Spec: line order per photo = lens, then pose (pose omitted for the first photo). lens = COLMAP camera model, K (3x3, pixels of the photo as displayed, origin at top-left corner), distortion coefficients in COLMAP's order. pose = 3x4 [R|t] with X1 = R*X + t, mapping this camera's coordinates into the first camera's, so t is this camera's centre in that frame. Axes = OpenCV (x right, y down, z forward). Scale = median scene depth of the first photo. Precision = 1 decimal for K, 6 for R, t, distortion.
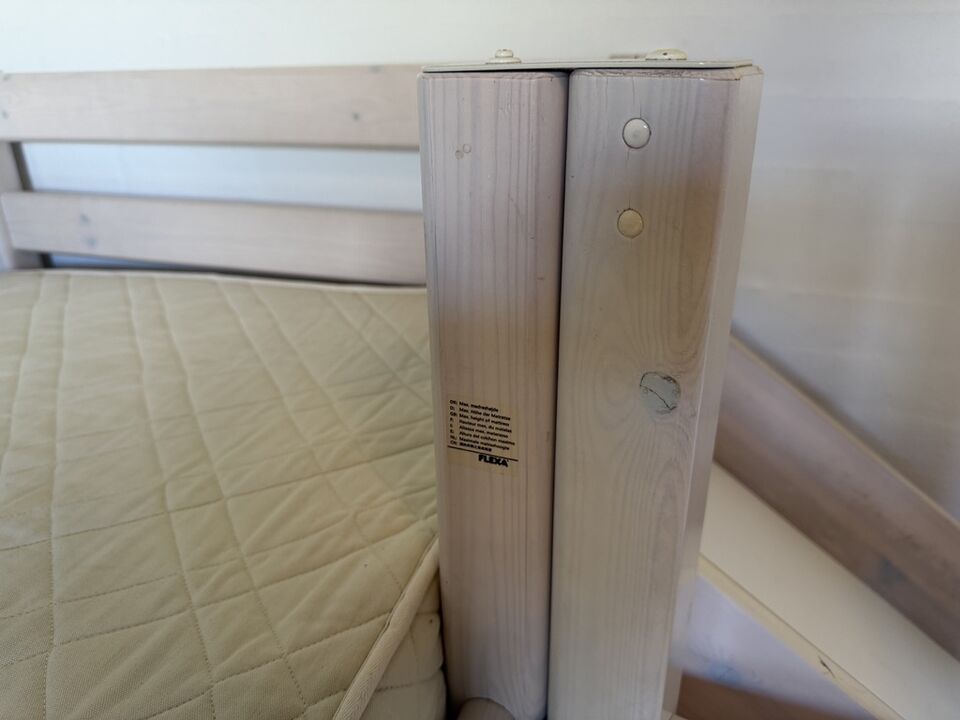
lens RADIAL K [[688.5, 0, 475.7], [0, 688.5, 362.1], [0, 0, 1]] dist [0.005972, -0.009566]
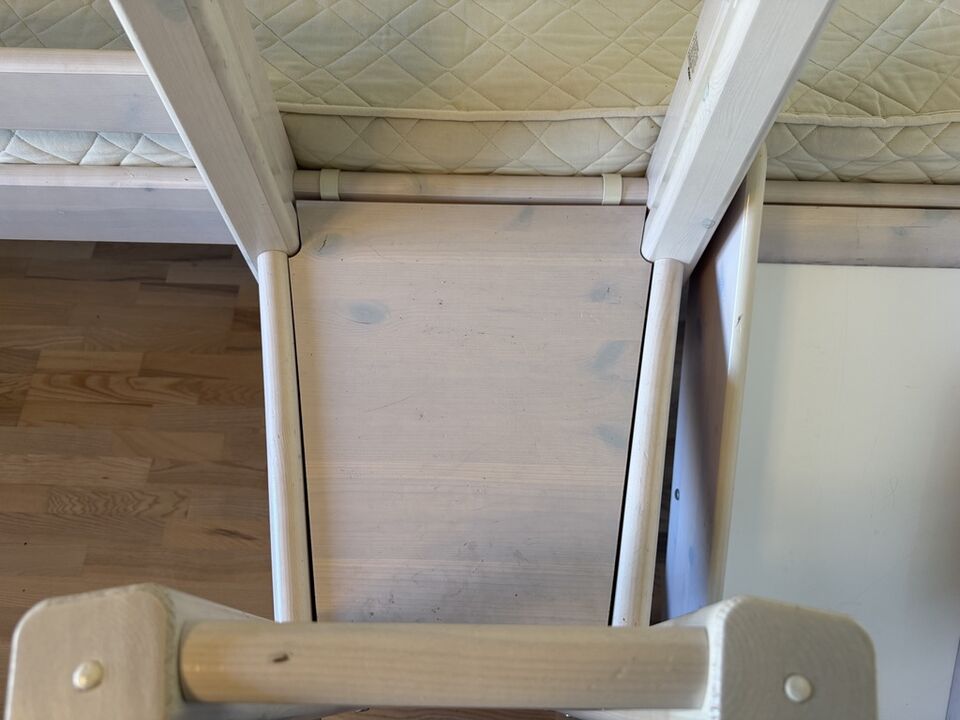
lens RADIAL K [[688.5, 0, 475.7], [0, 688.5, 362.1], [0, 0, 1]] dist [0.005972, -0.009566]
pose [[0.308169, 0.871914, -0.380524, 0.516172], [-0.395459, 0.481203, 0.782340, -0.299586], [0.865242, -0.090611, 0.493098, -0.221885]]
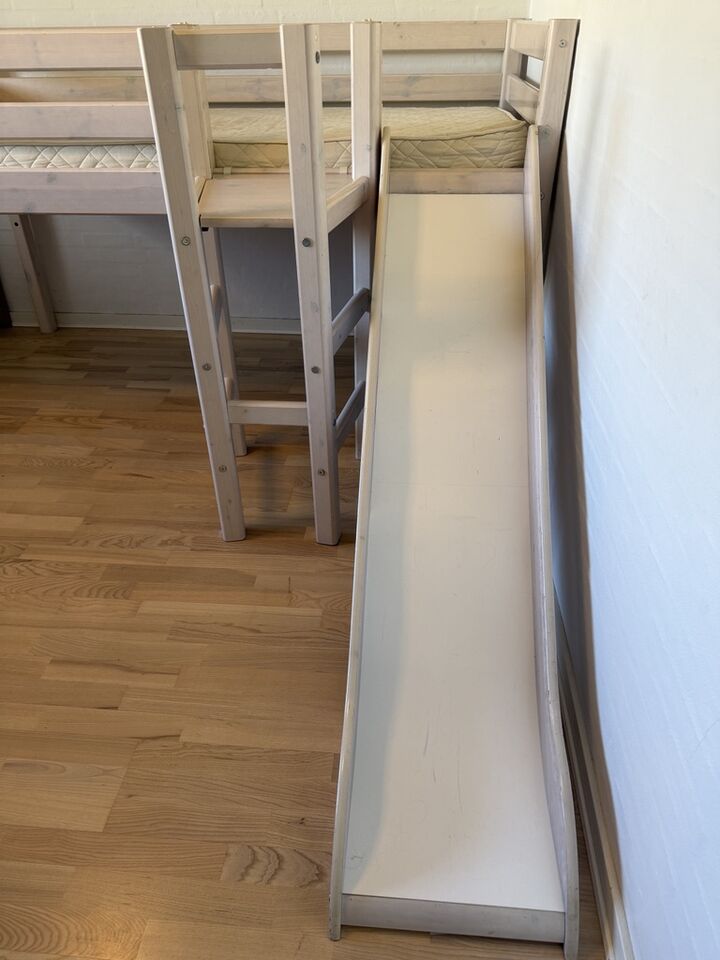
lens RADIAL K [[679.9, 0, 360.0], [0, 679.9, 480.0], [0, 0, 1]] dist [0.098968, -0.158646]
pose [[0.248300, 0.551681, -0.796238, 2.436672], [-0.386146, 0.810219, 0.440951, 0.061963], [0.888391, 0.197976, 0.414207, -0.266206]]
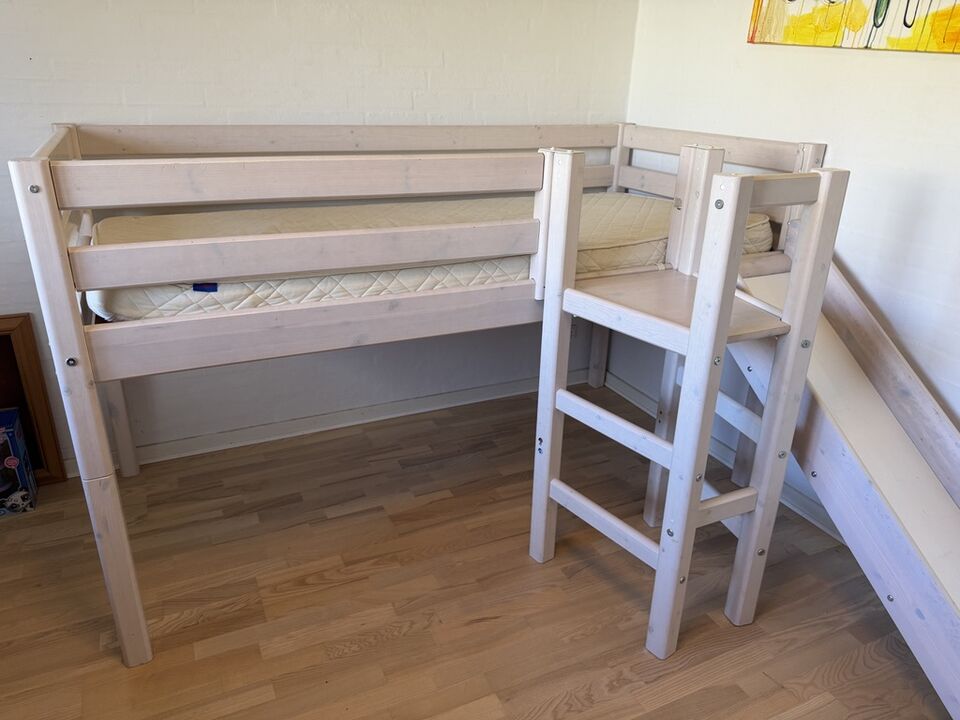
lens RADIAL K [[679.9, 0, 479.2], [0, 679.9, 360.9], [0, 0, 1]] dist [0.098968, -0.158646]
pose [[0.704446, 0.305013, -0.640876, 1.234630], [-0.323402, 0.941709, 0.092708, 0.565976], [0.631796, 0.141953, 0.762025, -1.822482]]
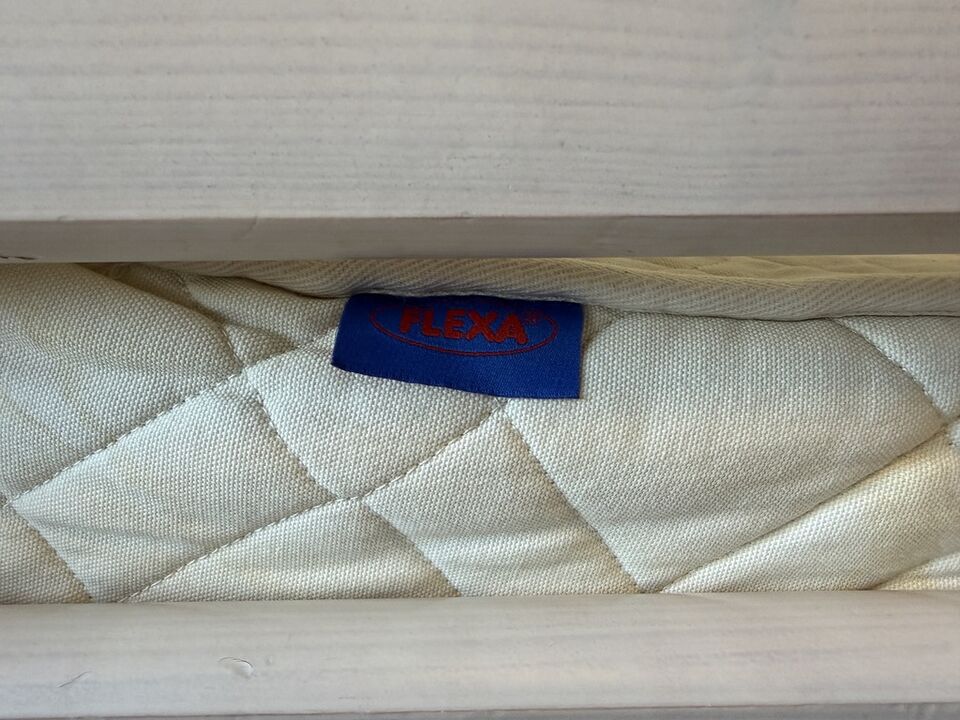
lens RADIAL K [[757.2, 0, 475.8], [0, 757.2, 358.0], [0, 0, 1]] dist [-0.008917, -0.004068]
pose [[0.380840, 0.245861, -0.891355, -0.338362], [-0.388201, 0.917441, 0.087194, 0.772859], [0.839203, 0.312818, 0.444841, -0.997004]]
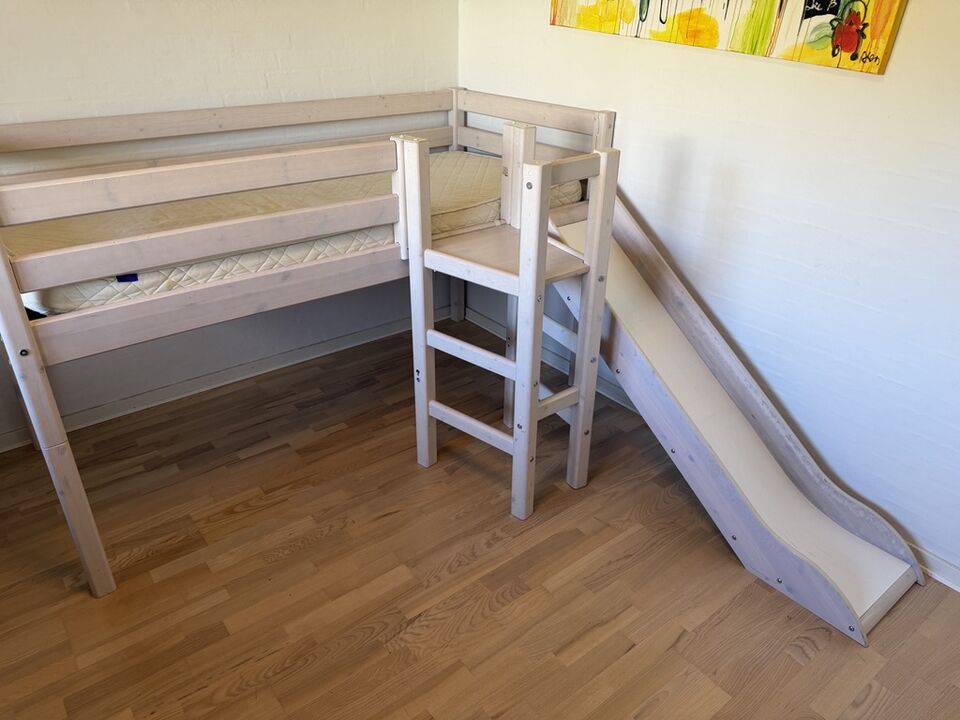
lens RADIAL K [[675.6, 0, 479.5], [0, 675.6, 362.4], [0, 0, 1]] dist [0.110408, -0.172915]
pose [[0.845083, 0.276621, -0.457511, 1.517583], [-0.242547, 0.960978, 0.133012, 0.481007], [0.476452, -0.001439, 0.879199, -2.308115]]
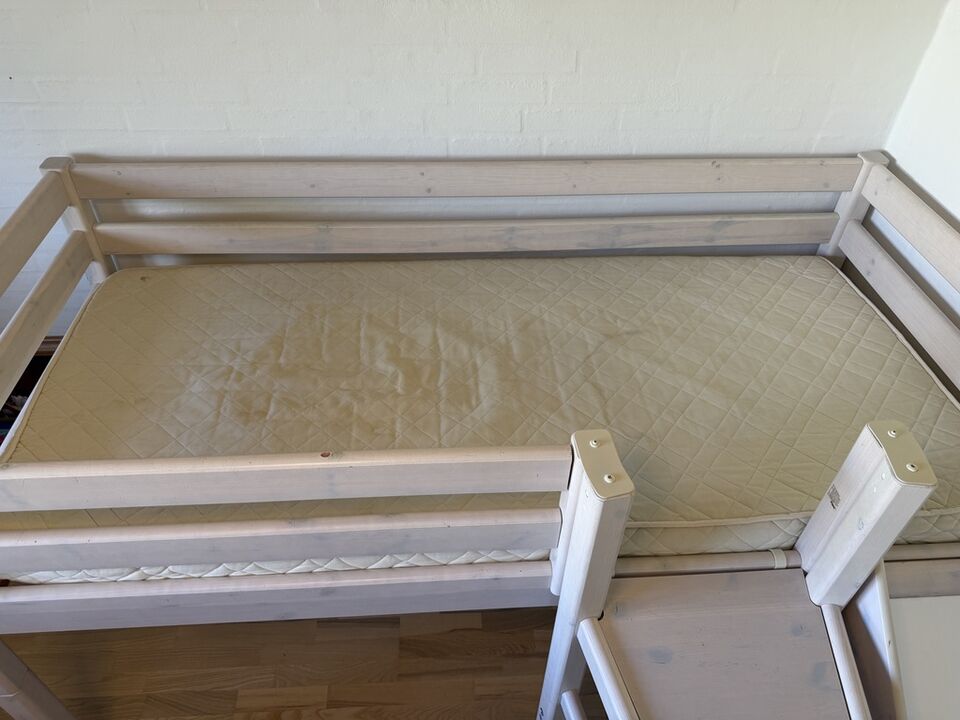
lens RADIAL K [[688.5, 0, 475.7], [0, 688.5, 362.1], [0, 0, 1]] dist [0.005972, -0.009566]
pose [[0.389036, 0.638301, -0.664246, 0.486503], [-0.398209, 0.766723, 0.503553, -0.600881], [0.830711, 0.068609, 0.552460, -1.038056]]
